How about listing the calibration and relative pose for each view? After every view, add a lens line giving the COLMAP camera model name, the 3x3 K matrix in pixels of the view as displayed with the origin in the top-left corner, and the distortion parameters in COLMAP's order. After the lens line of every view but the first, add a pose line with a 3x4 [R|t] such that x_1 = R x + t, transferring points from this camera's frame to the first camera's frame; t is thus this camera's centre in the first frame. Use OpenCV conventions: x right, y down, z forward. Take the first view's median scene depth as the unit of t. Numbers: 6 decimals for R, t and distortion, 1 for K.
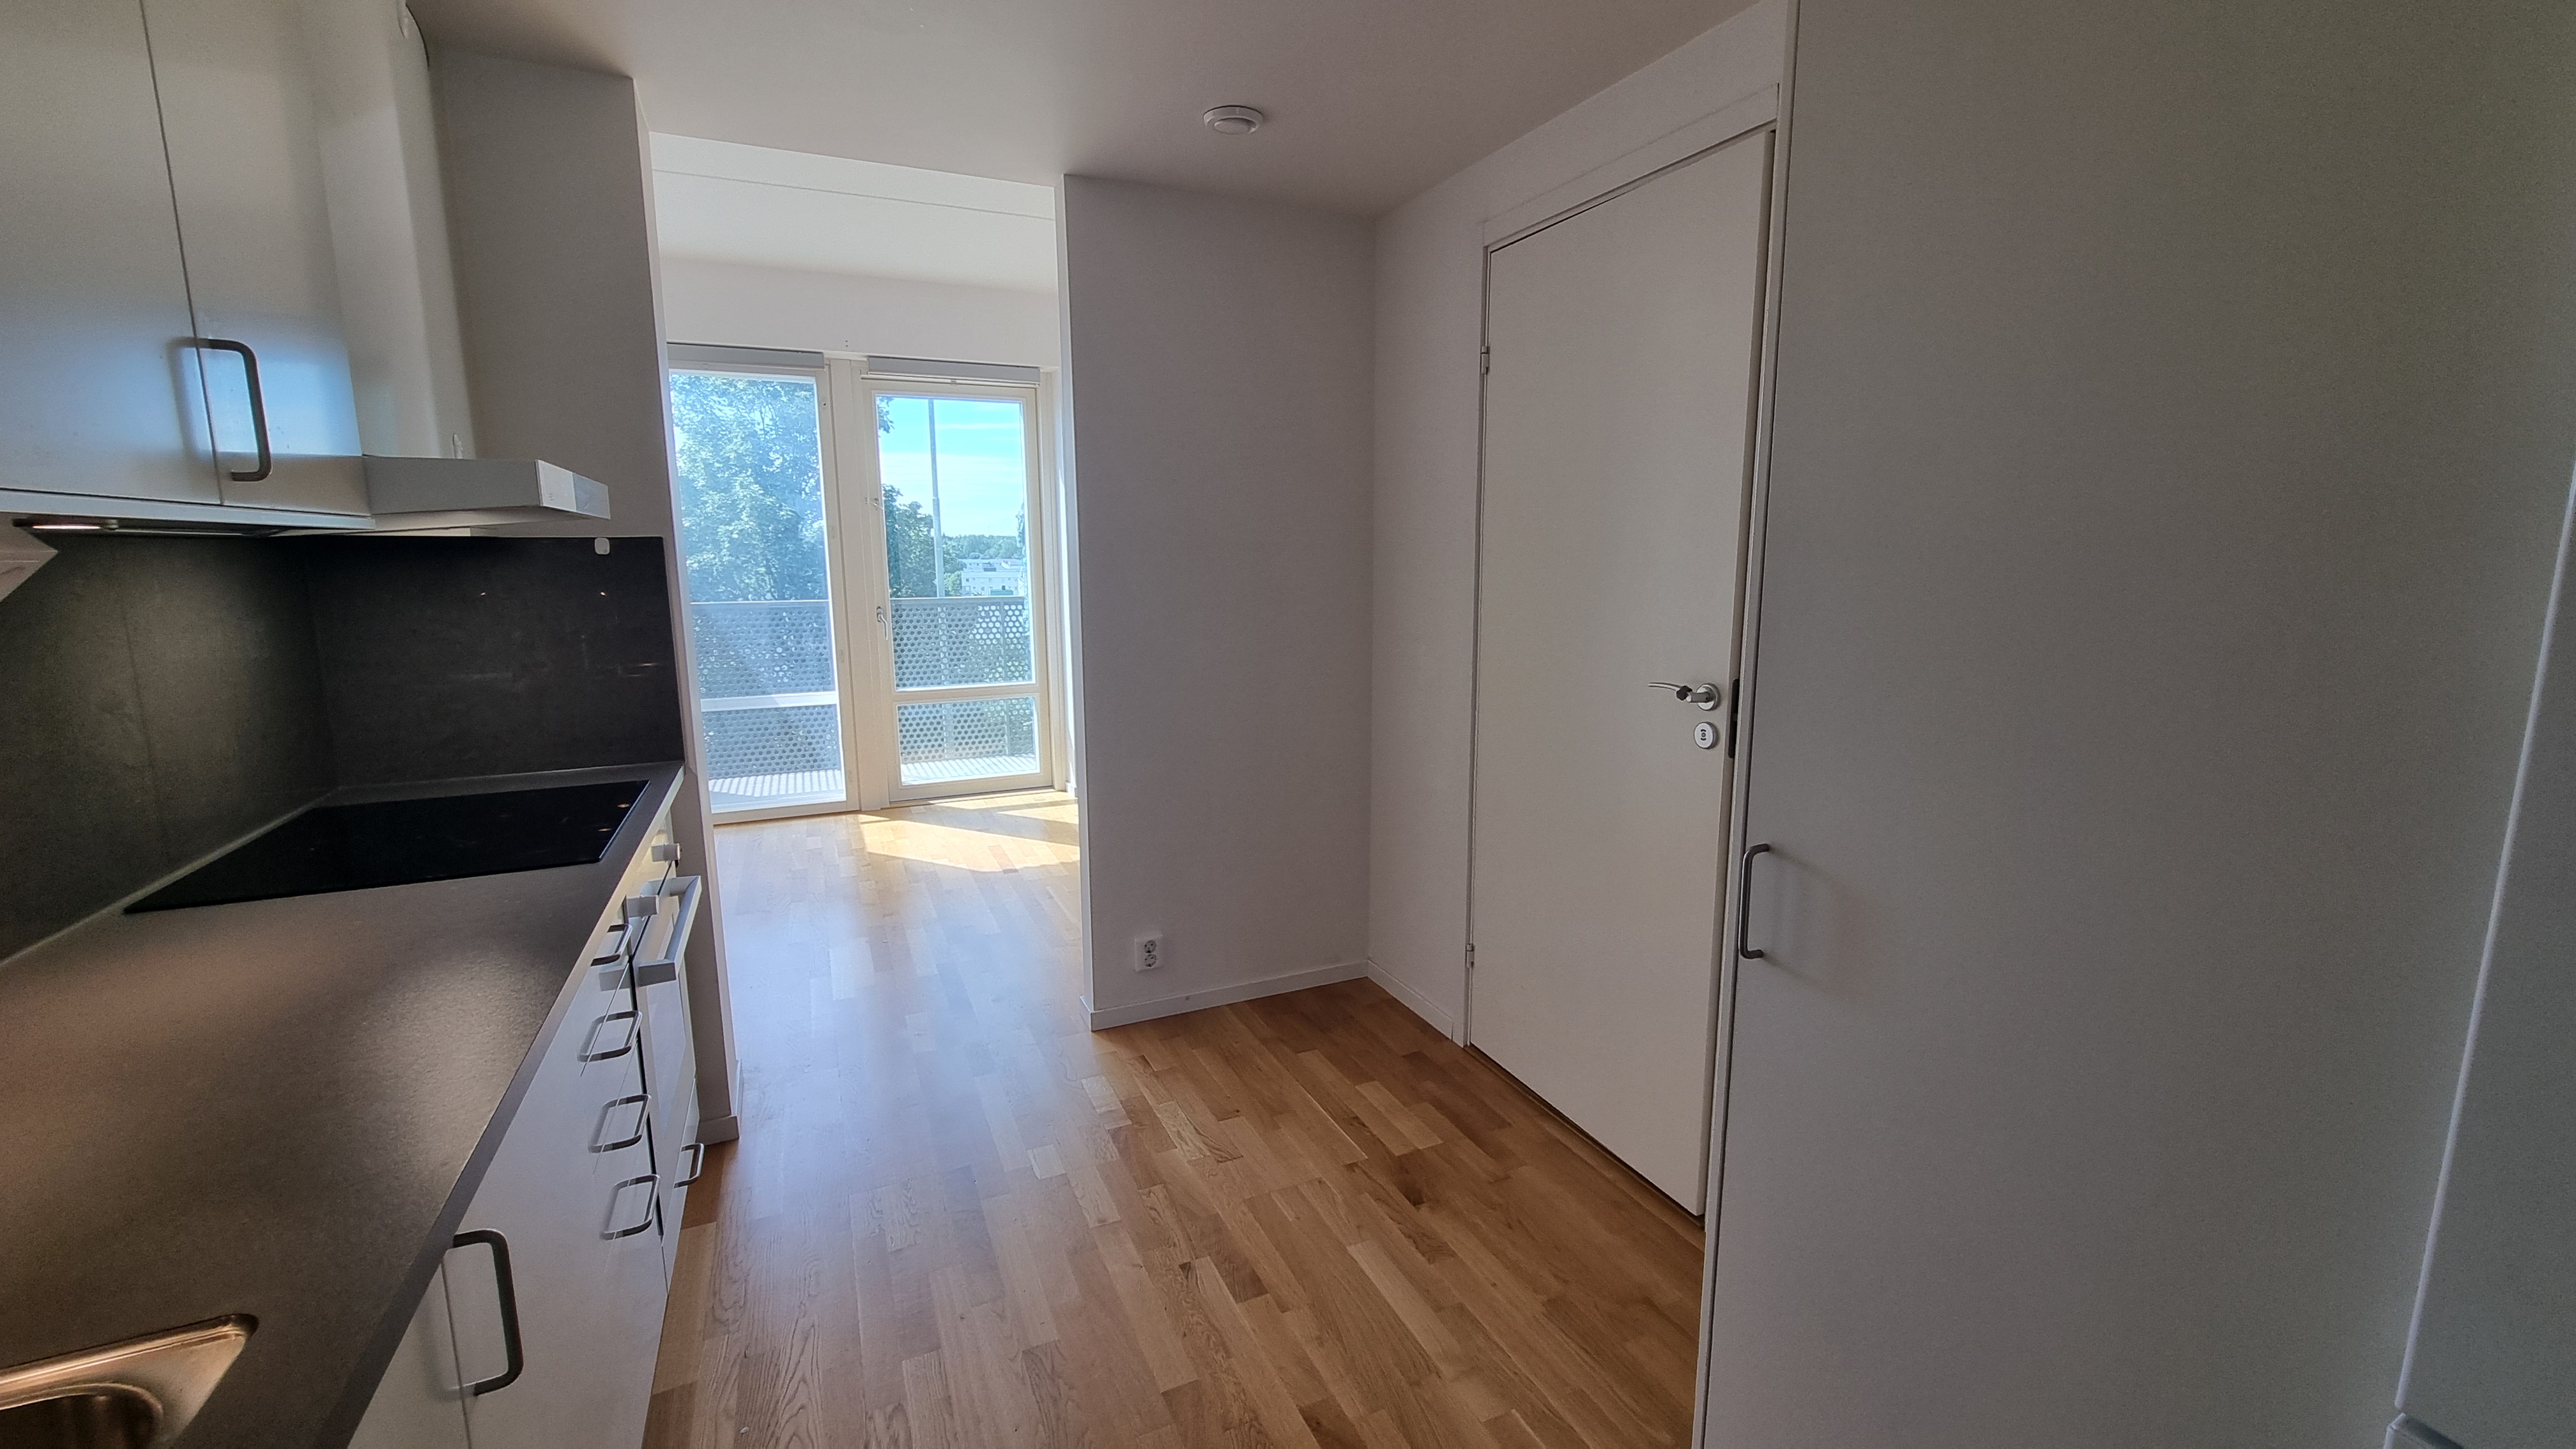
lens RADIAL K [[1042.6, 0, 1295.3], [0, 1042.6, 718.9], [0, 0, 1]] dist [-0.003823, 0.001146]
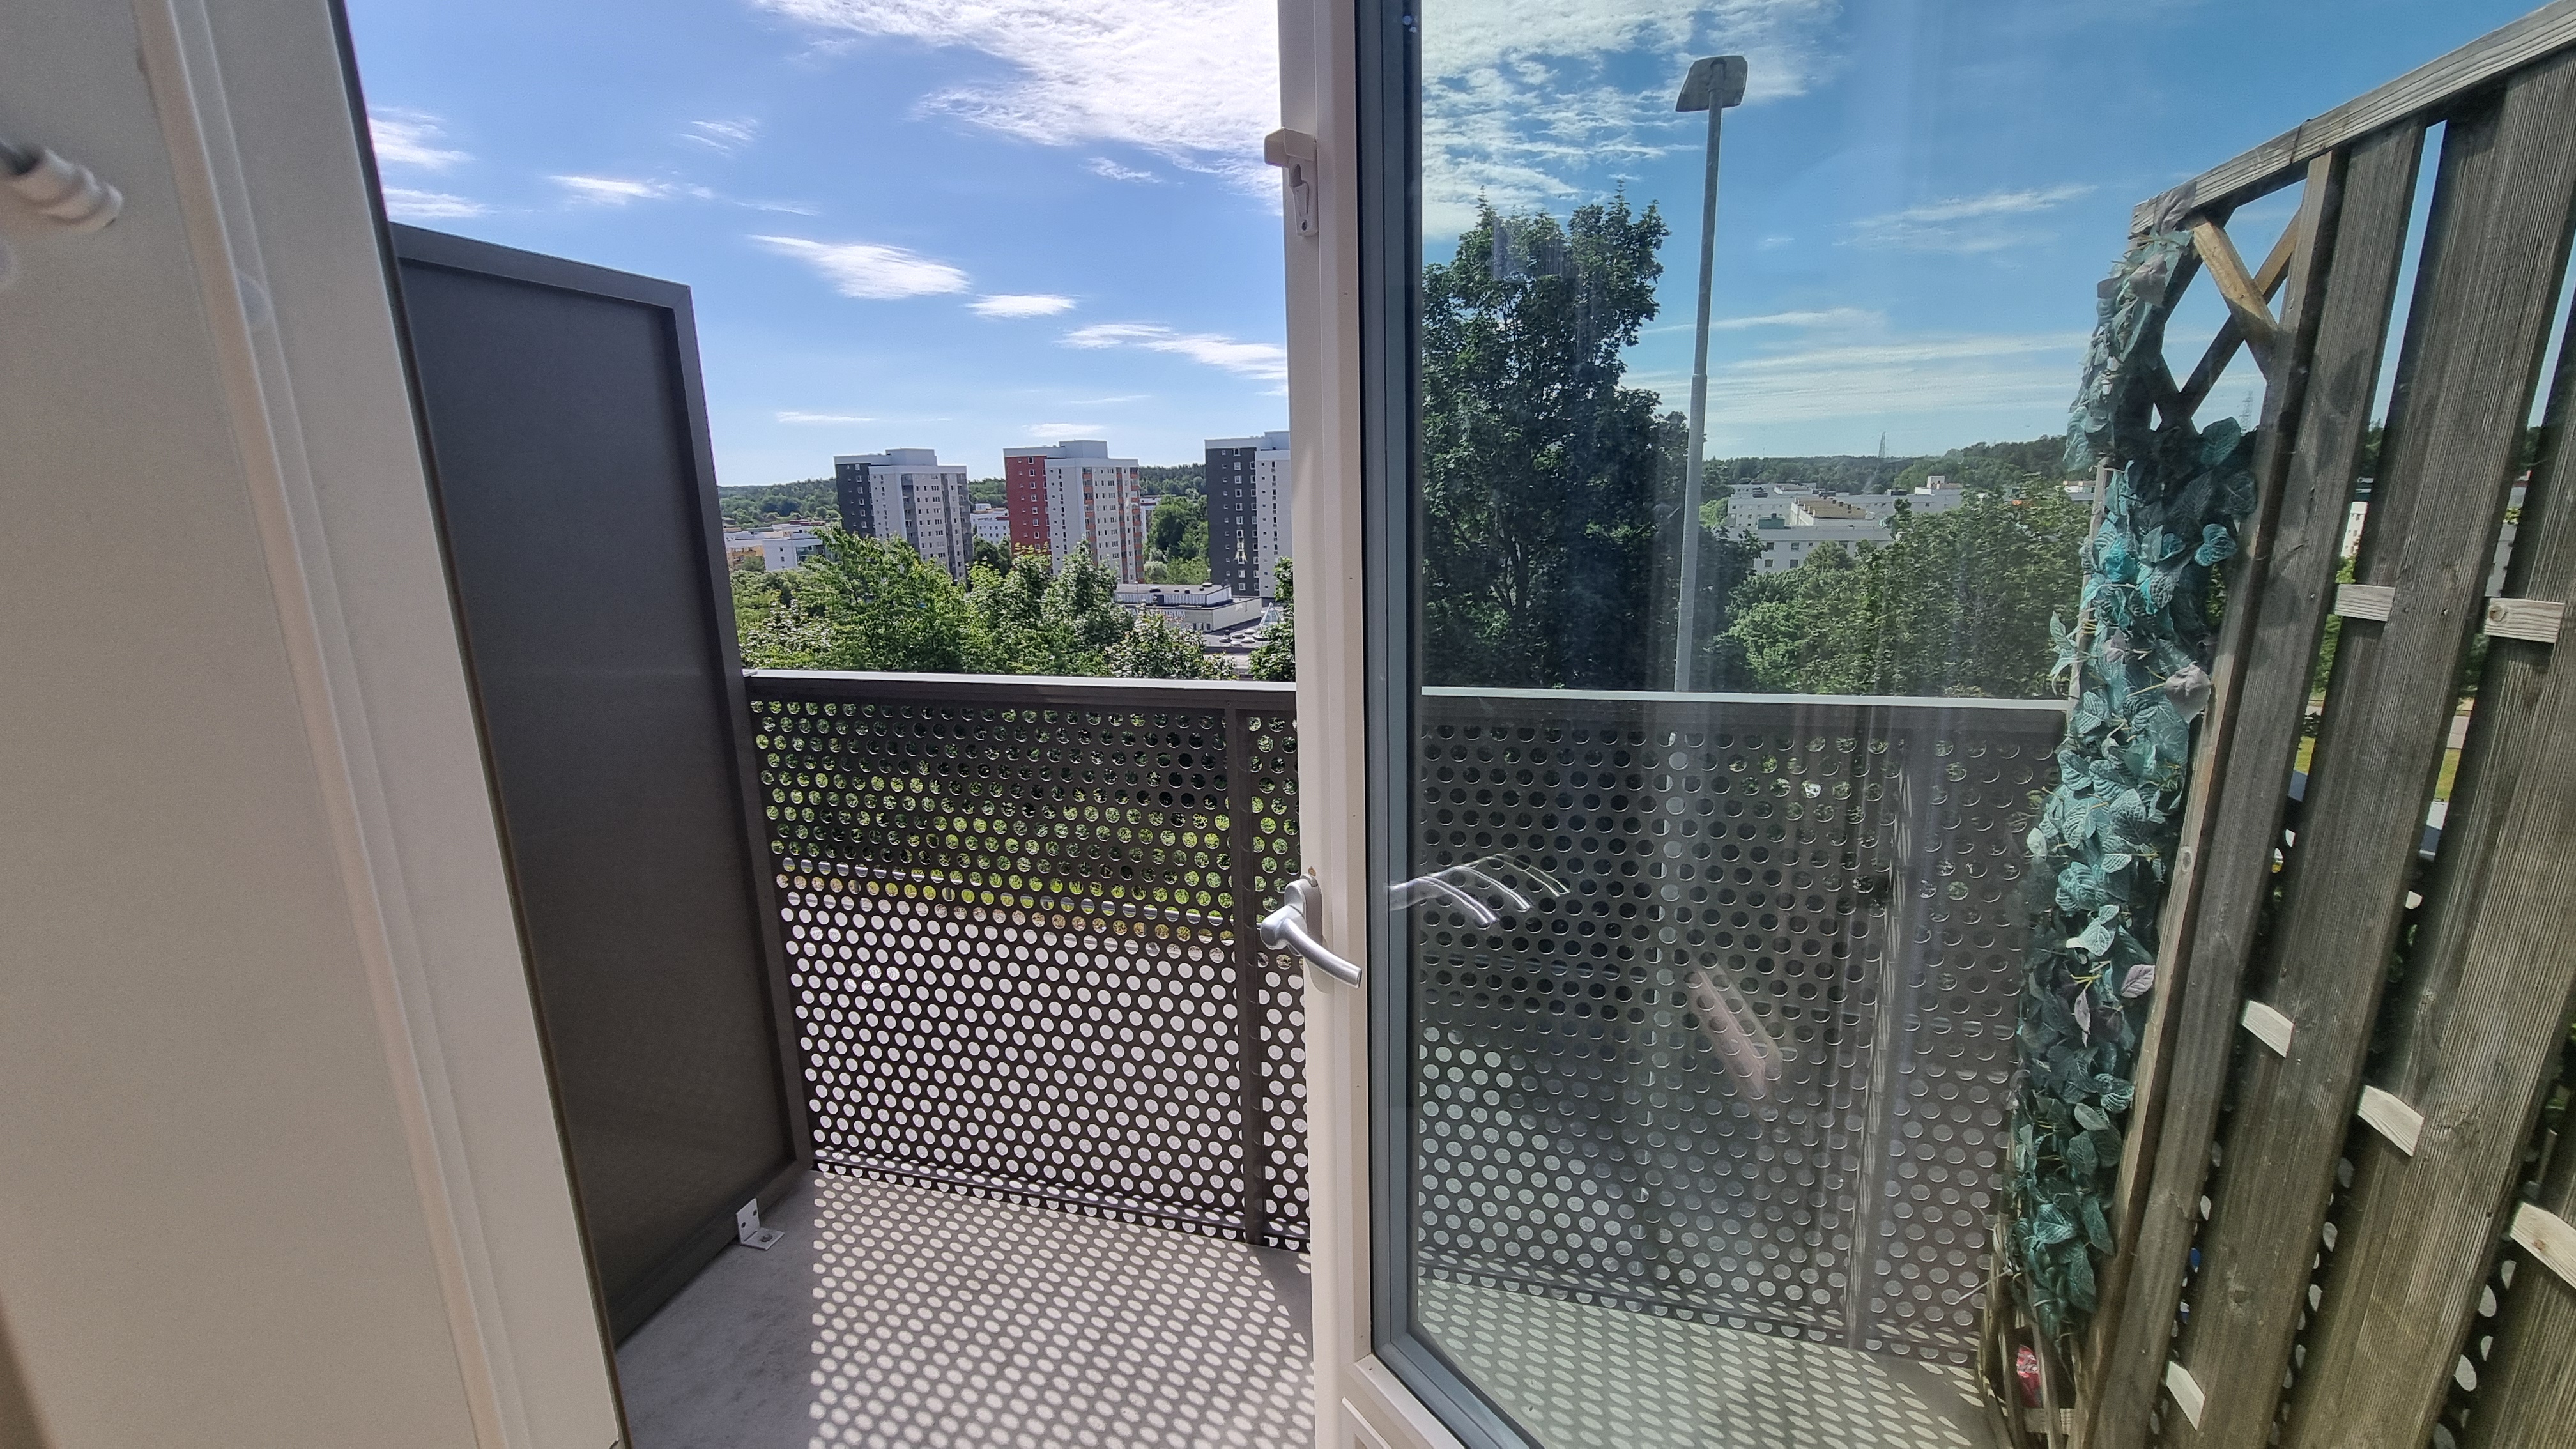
lens RADIAL K [[1042.6, 0, 1284.5], [0, 1042.6, 719.1], [0, 0, 1]] dist [-0.003823, 0.001146]
pose [[0.763590, 0.123973, -0.633688, -0.557190], [-0.080065, 0.992000, 0.097594, -0.281547], [0.640718, -0.023786, 0.767408, 1.689680]]
